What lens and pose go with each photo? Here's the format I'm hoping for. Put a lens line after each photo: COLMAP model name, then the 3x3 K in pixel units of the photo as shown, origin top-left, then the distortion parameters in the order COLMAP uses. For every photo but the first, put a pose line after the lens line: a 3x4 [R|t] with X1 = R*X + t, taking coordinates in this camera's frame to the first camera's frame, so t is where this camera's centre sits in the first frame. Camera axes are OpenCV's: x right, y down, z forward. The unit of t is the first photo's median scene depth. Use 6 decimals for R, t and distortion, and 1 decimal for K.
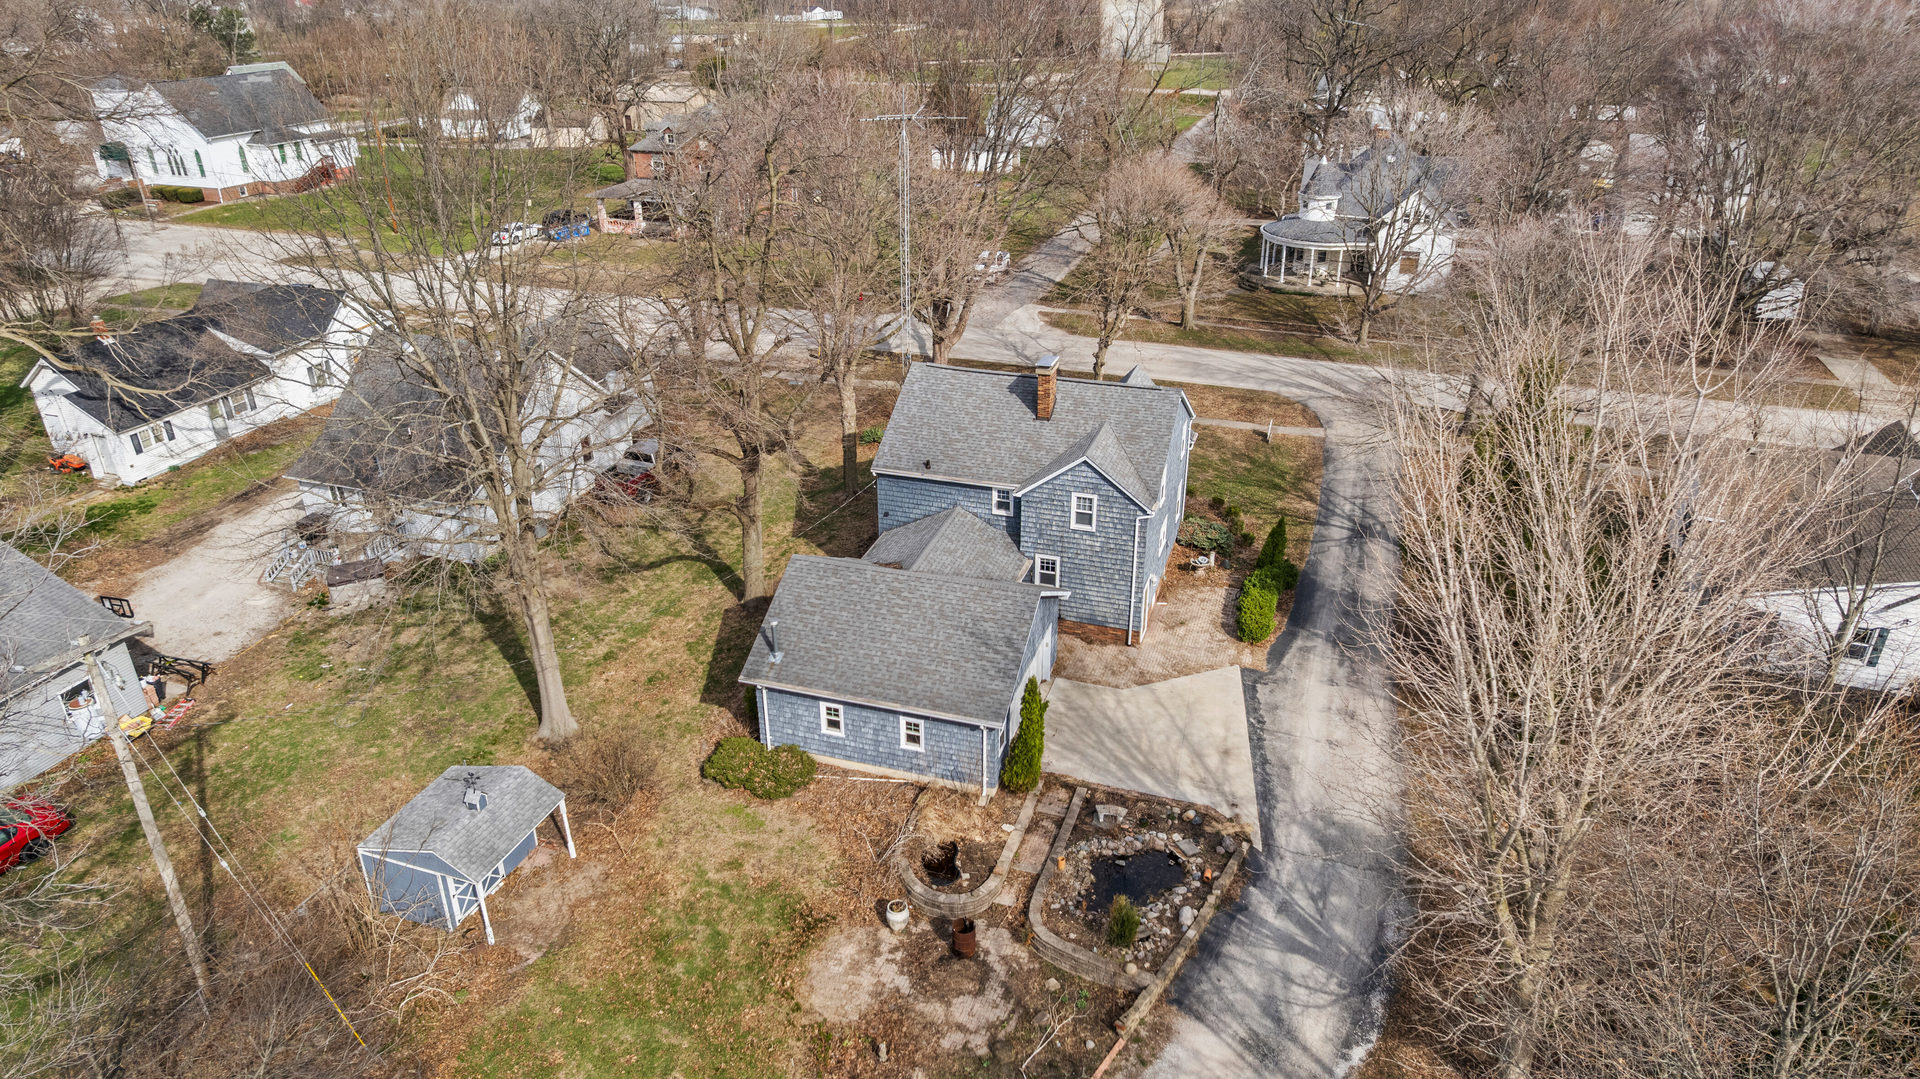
lens RADIAL K [[1287.7, 0, 969.1], [0, 1287.7, 538.8], [0, 0, 1]] dist [-0.057395, 0.051997]
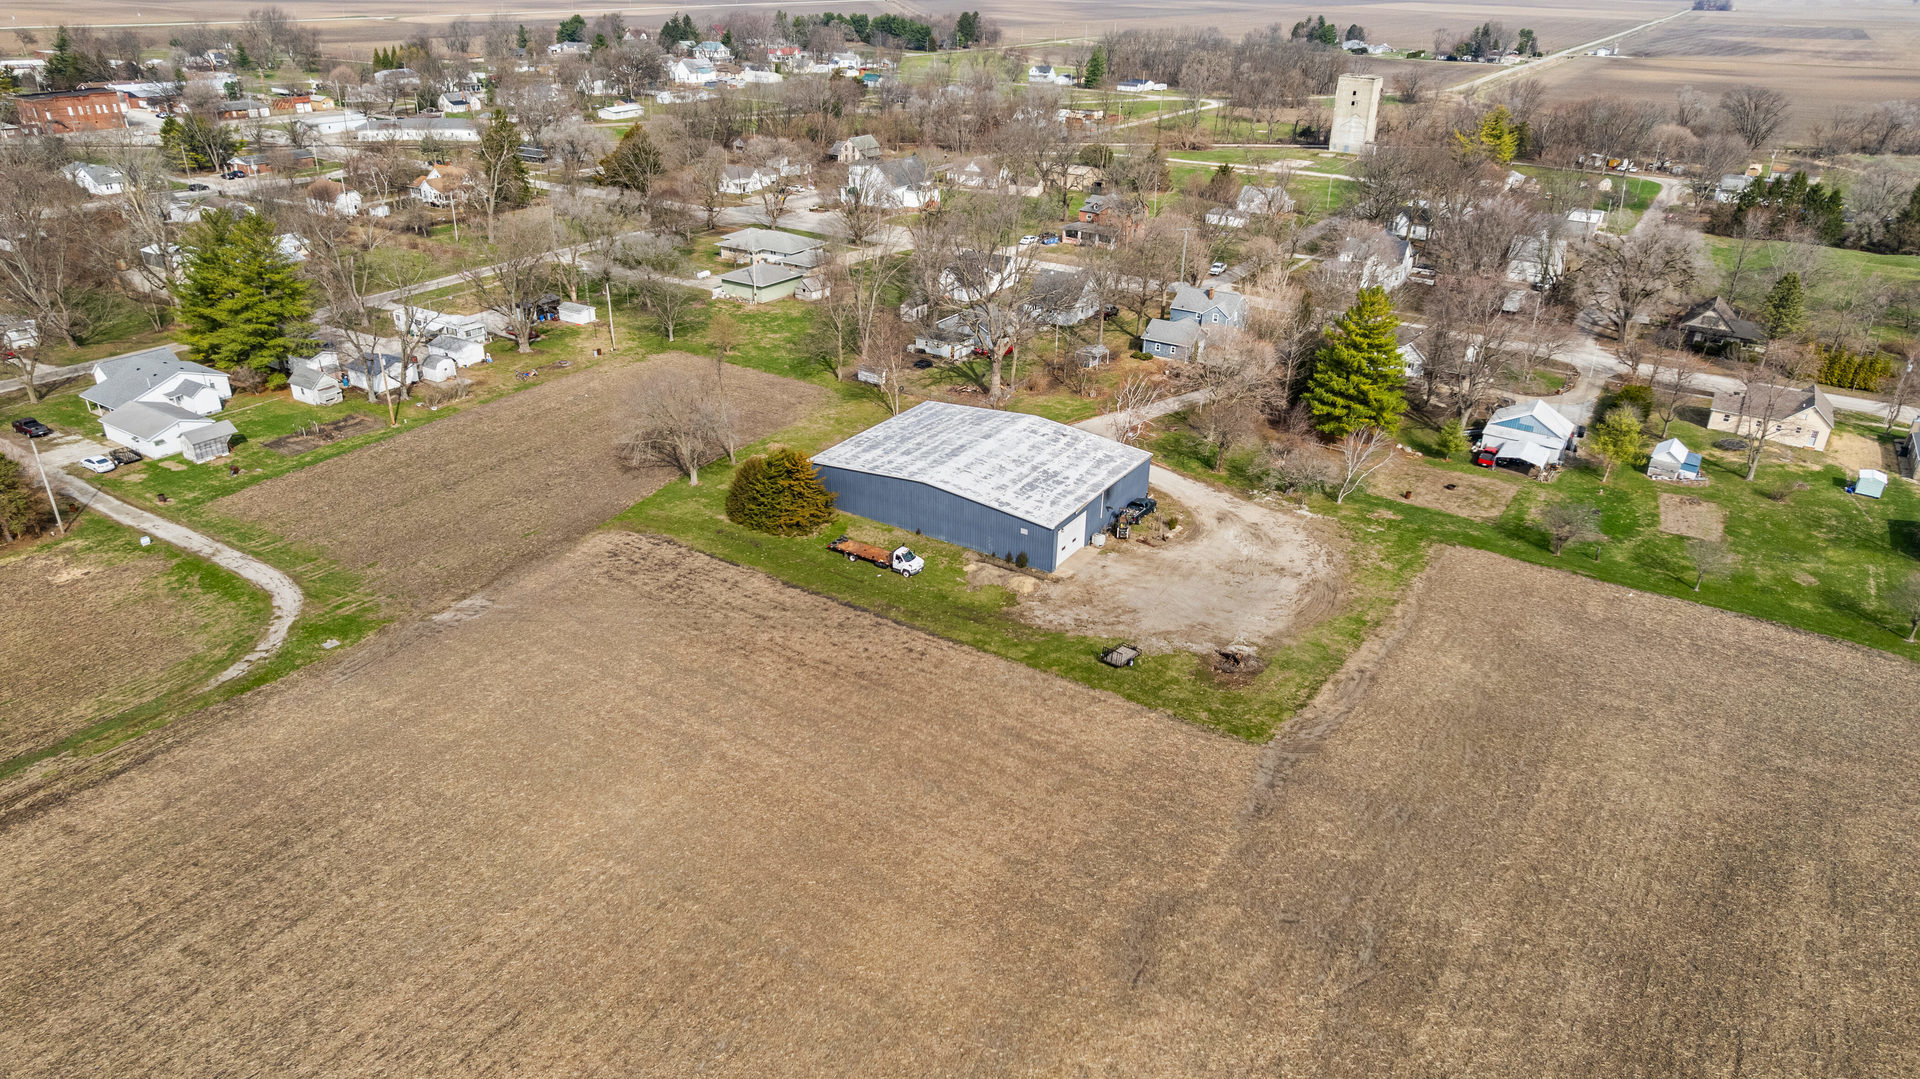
lens RADIAL K [[1287.7, 0, 960.9], [0, 1287.7, 543.9], [0, 0, 1]] dist [-0.057395, 0.051997]
pose [[0.971430, 0.123925, -0.202400, 0.273156], [-0.124215, 0.992191, 0.011316, 0.979393], [0.202221, 0.014148, 0.979238, -4.273363]]
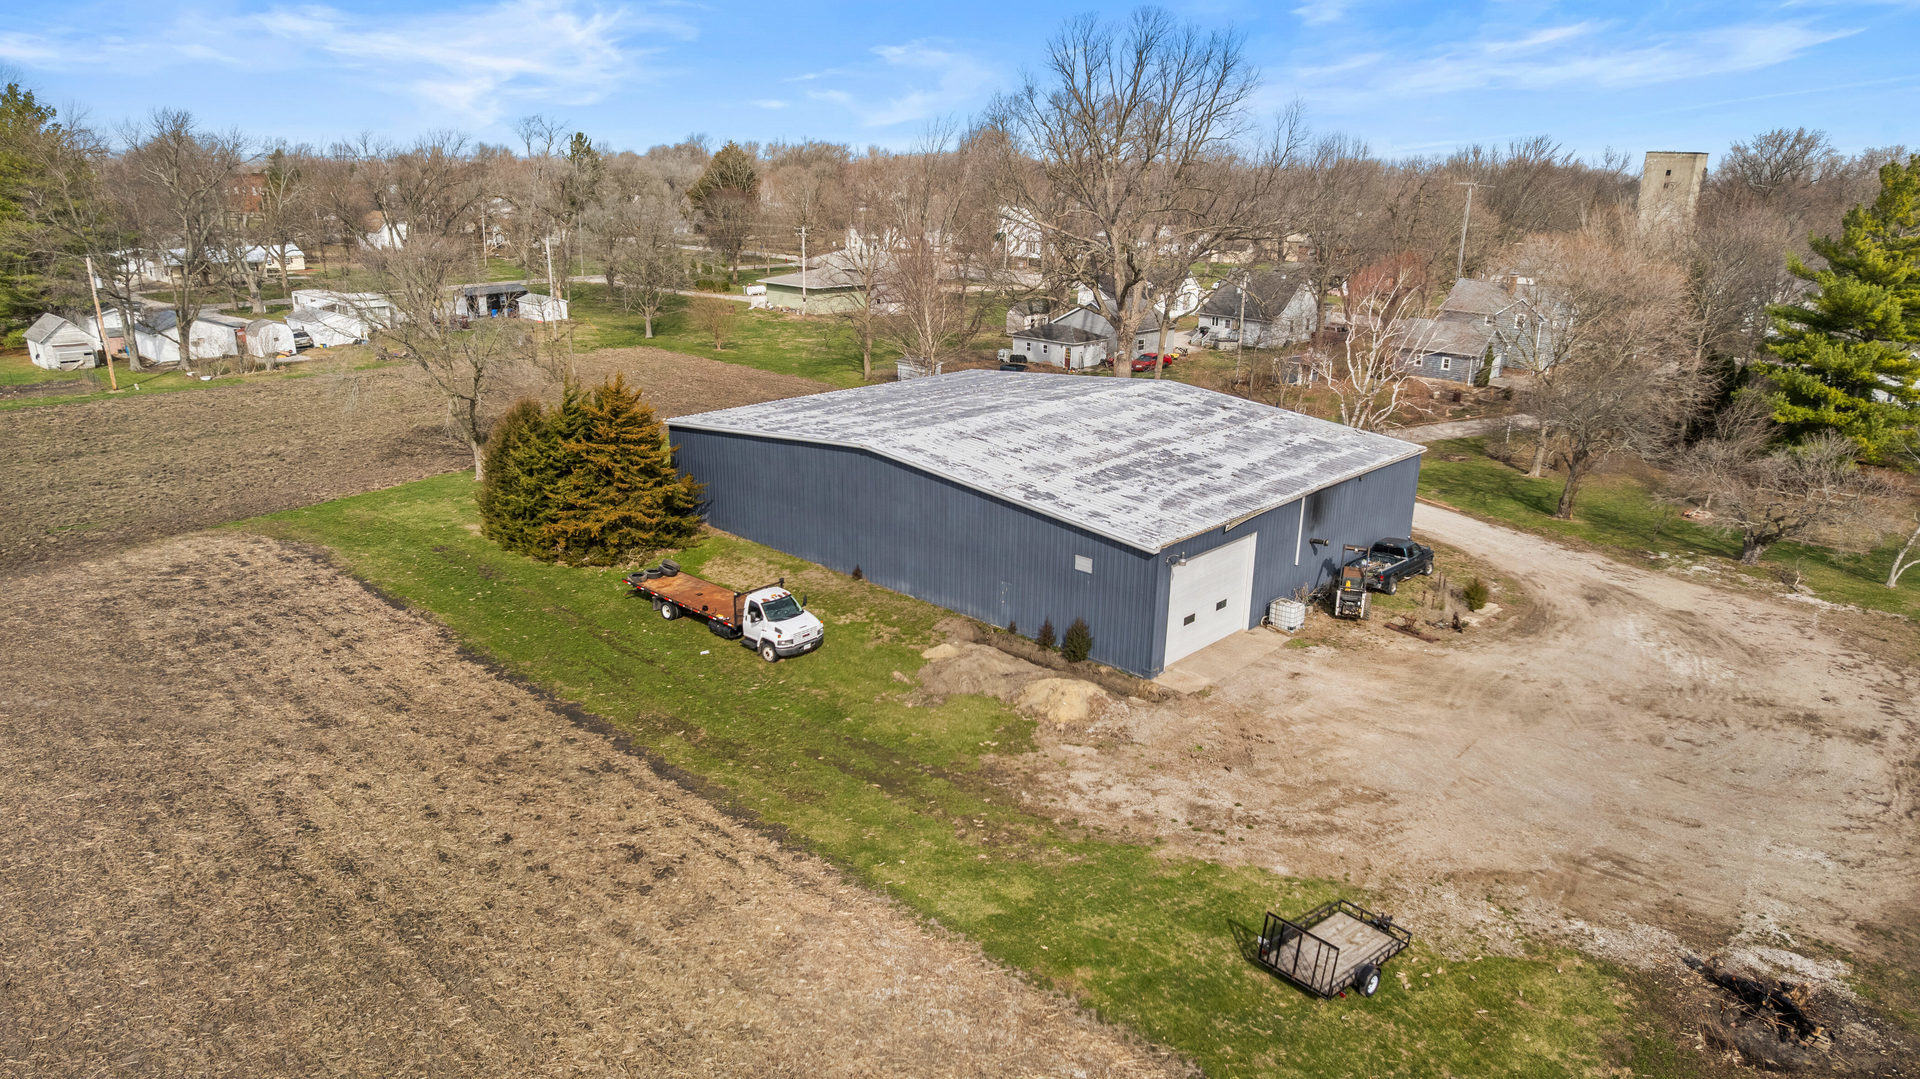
lens RADIAL K [[1287.7, 0, 956.6], [0, 1287.7, 540.5], [0, 0, 1]] dist [-0.057395, 0.051997]
pose [[0.912878, 0.143801, -0.382067, 0.113002], [-0.198773, 0.974040, -0.108327, 1.109213], [0.356571, 0.174834, 0.917764, -2.100585]]
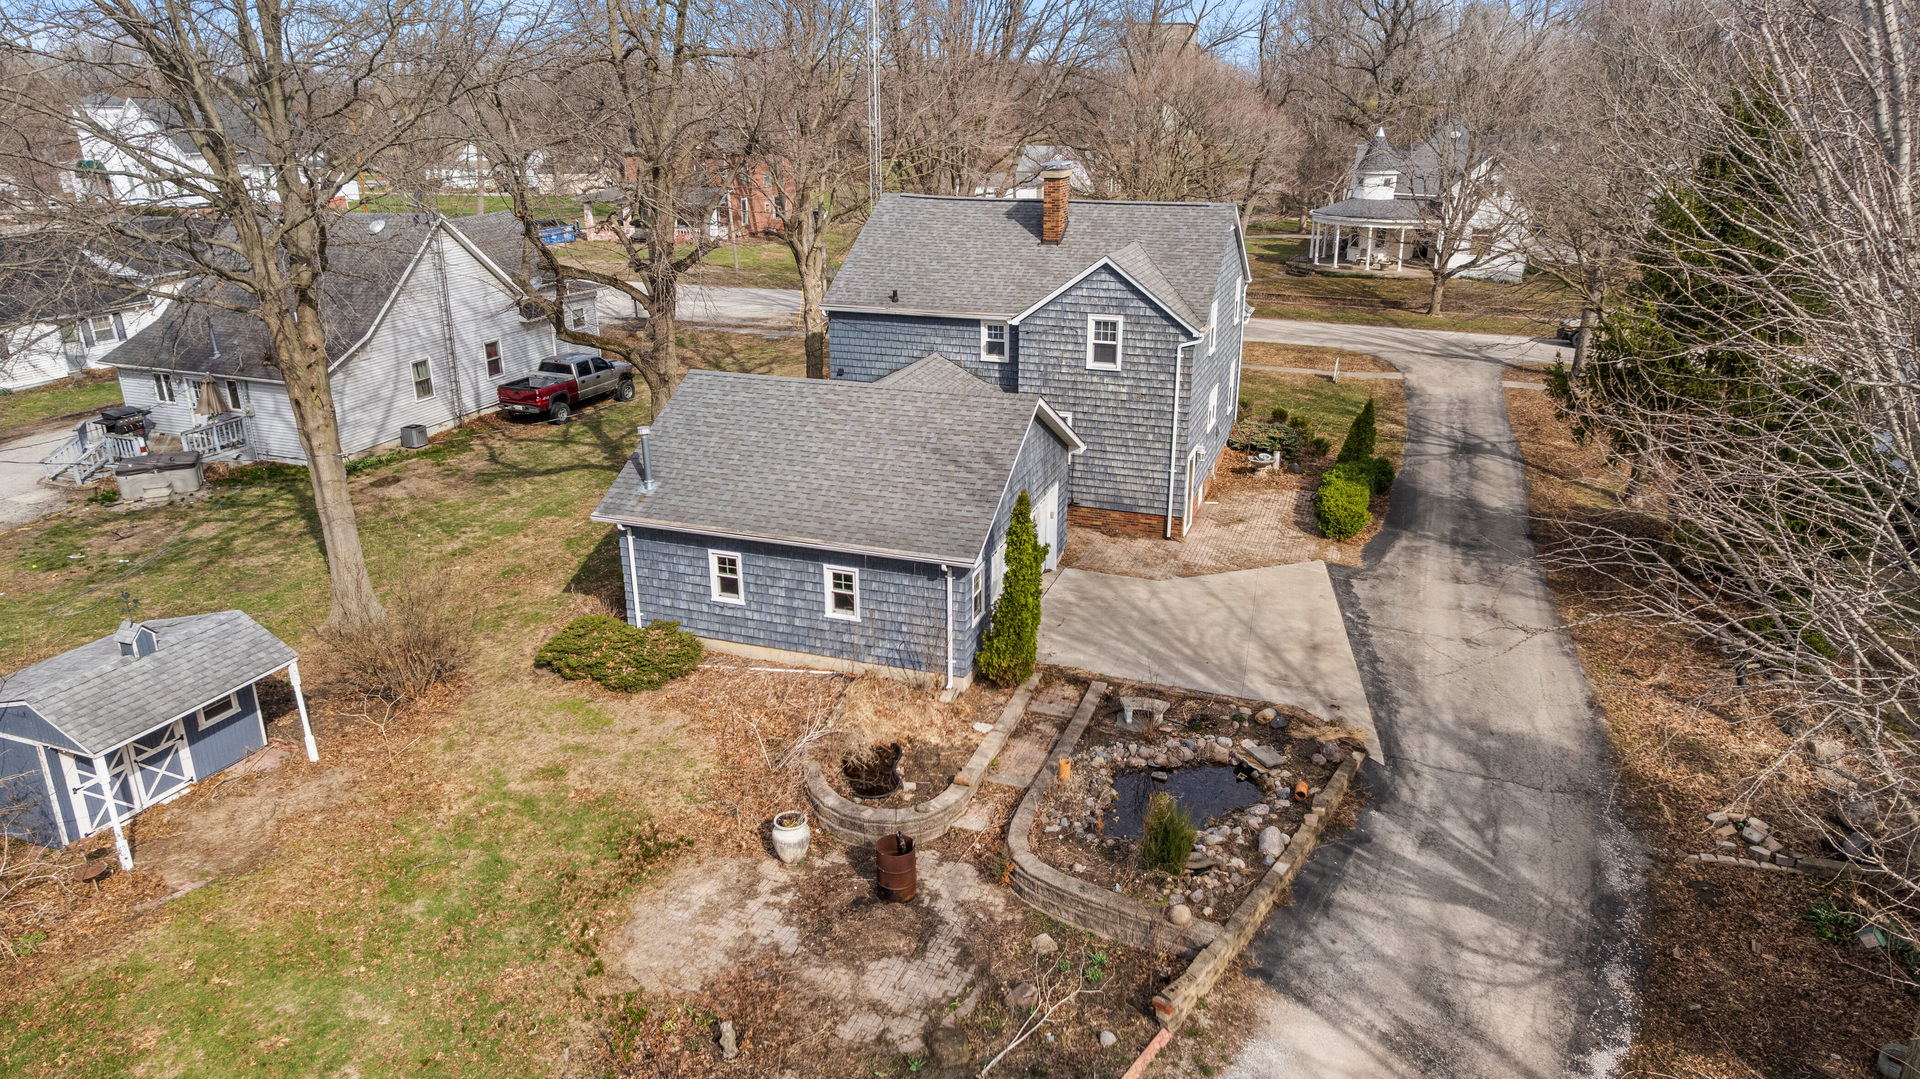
lens RADIAL K [[1287.7, 0, 962.6], [0, 1287.7, 534.0], [0, 0, 1]] dist [-0.057395, 0.051997]
pose [[0.999540, 0.010661, -0.028386, 0.036037], [-0.013456, 0.994880, -0.100161, 0.185763], [0.027173, 0.100497, 0.994566, 0.337791]]
